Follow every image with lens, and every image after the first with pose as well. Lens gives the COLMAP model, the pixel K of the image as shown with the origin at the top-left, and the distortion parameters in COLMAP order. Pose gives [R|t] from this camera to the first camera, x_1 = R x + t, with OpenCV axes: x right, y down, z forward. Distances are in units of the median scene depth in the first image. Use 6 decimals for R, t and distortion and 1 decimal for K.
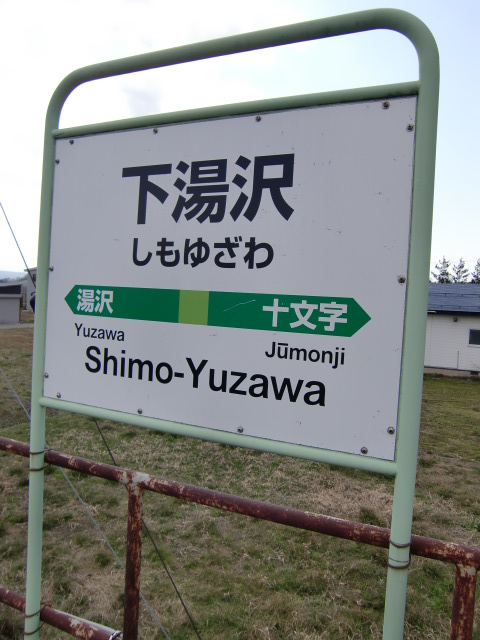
lens RADIAL K [[528.5, 0, 240.2], [0, 528.5, 315.1], [0, 0, 1]] dist [-0.114178, 0.003735]
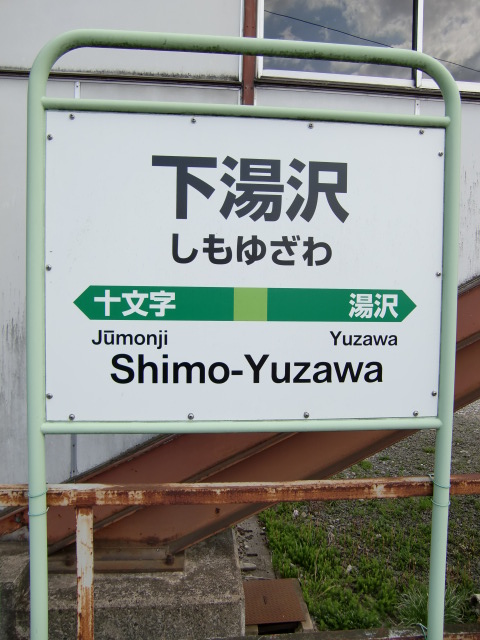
lens RADIAL K [[447.9, 0, 240.1], [0, 447.9, 308.4], [0, 0, 1]] dist [-0.061854, -0.001927]
pose [[0.851263, -0.061470, 0.521127, -0.553620], [0.050042, 0.998099, 0.035989, -0.038850], [-0.522348, -0.004558, 0.852720, 0.278177]]
